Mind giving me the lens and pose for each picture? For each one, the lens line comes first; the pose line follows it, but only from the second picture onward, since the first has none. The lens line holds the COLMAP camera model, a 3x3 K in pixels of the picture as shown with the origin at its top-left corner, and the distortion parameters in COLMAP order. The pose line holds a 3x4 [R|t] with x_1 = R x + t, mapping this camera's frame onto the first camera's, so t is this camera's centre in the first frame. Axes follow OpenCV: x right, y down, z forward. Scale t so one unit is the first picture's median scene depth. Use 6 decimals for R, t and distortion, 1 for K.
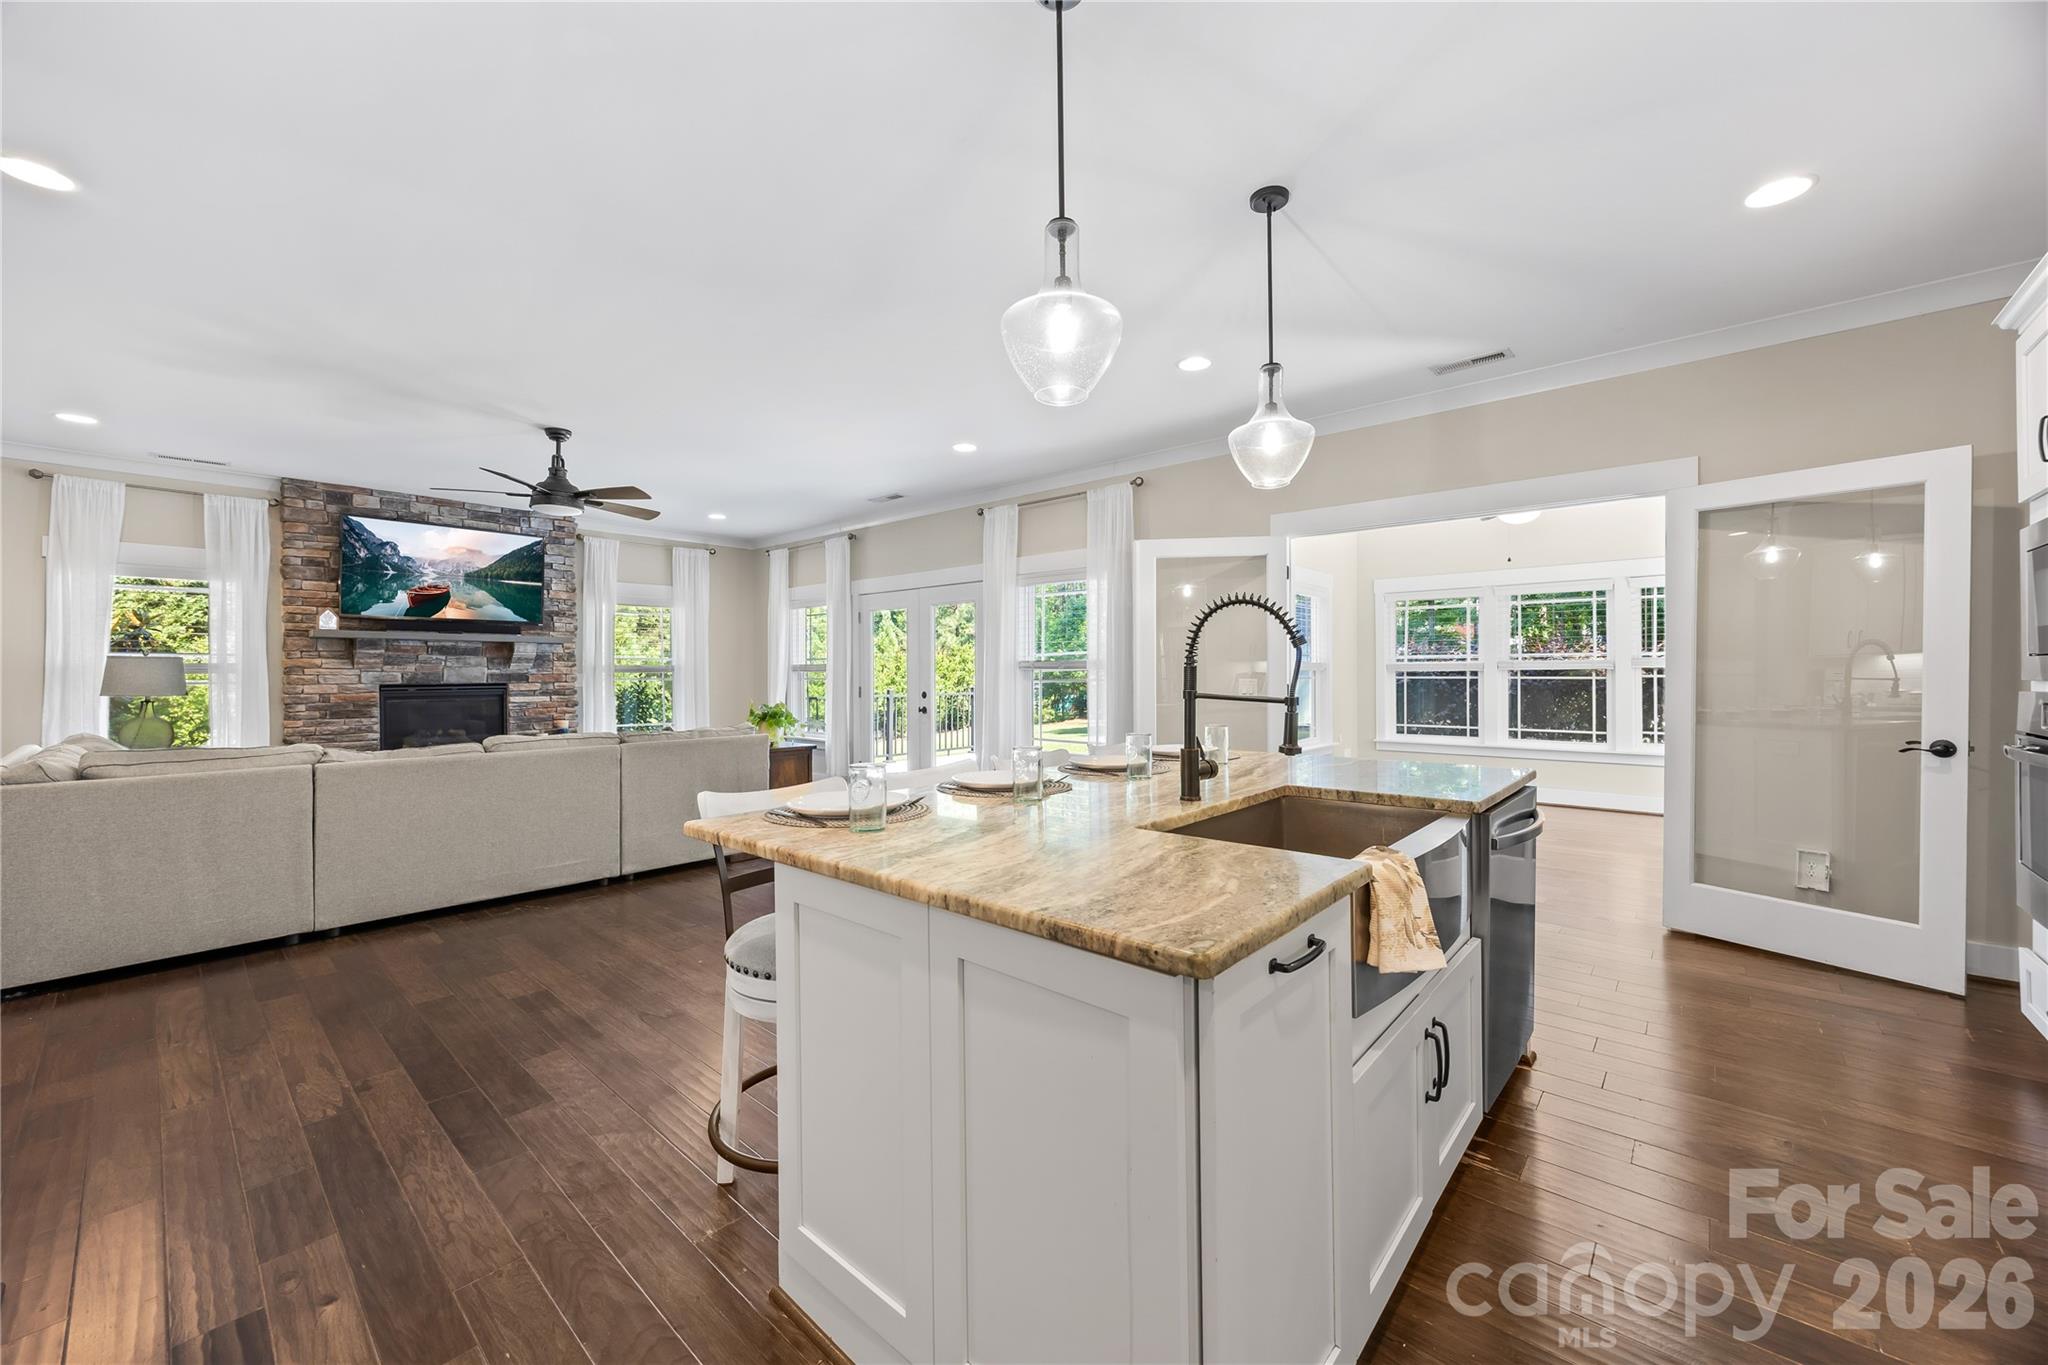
lens RADIAL K [[791.1, 0, 1032.2], [0, 791.1, 668.7], [0, 0, 1]] dist [-0.004183, 0.000224]
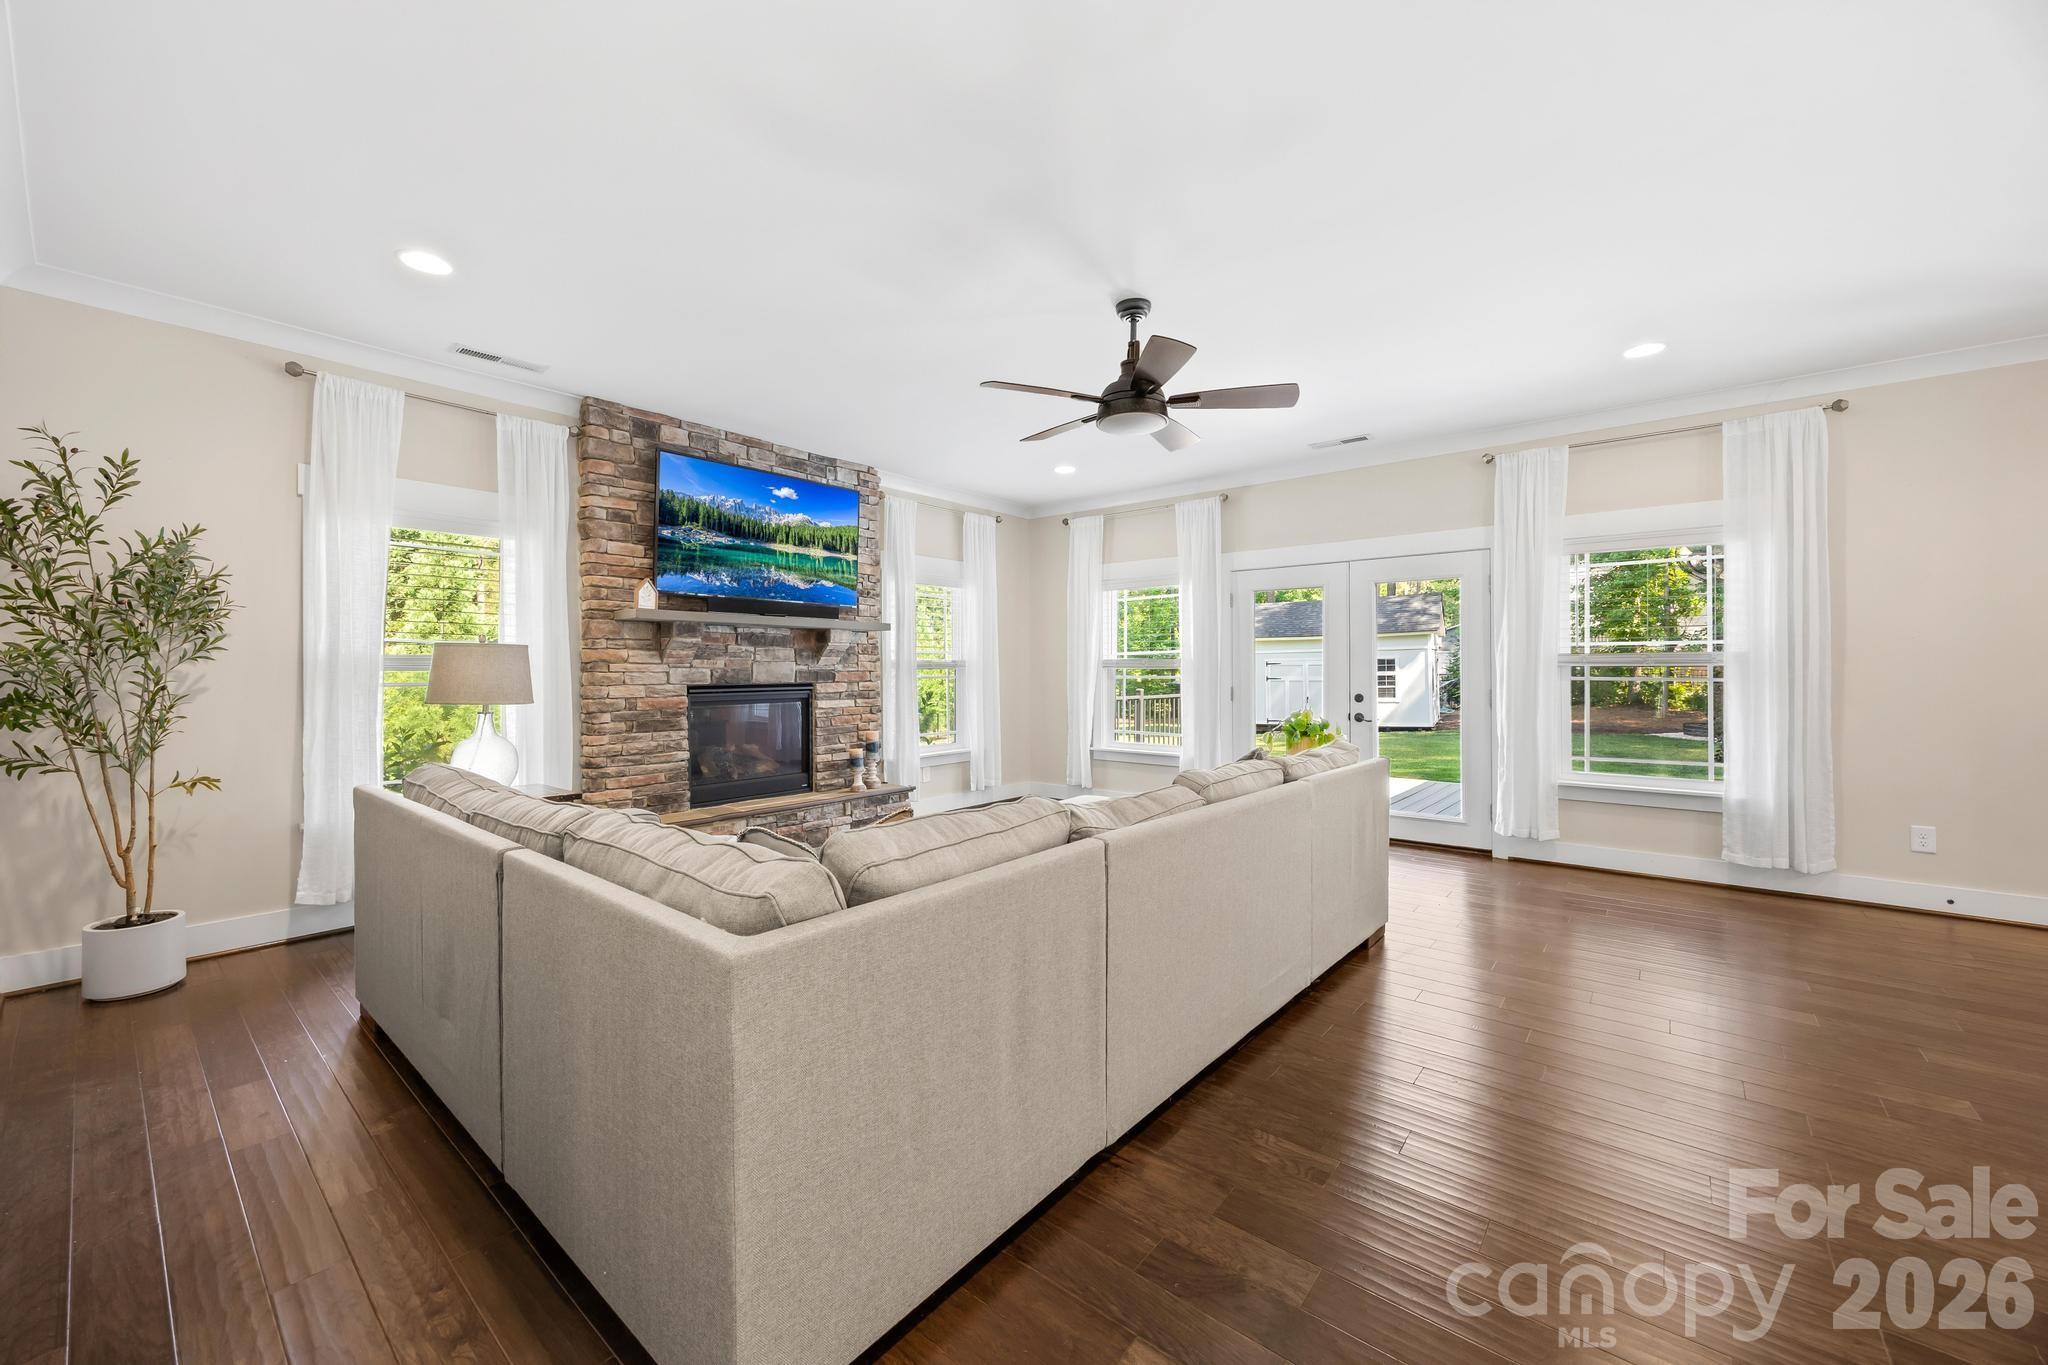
lens RADIAL K [[791.1, 0, 1020.3], [0, 791.1, 665.8], [0, 0, 1]] dist [-0.004183, 0.000224]
pose [[0.999705, 0.000863, 0.024255, -0.496932], [-0.000825, 0.999998, -0.001589, 0.002806], [-0.024256, 0.001569, 0.999705, 0.236710]]
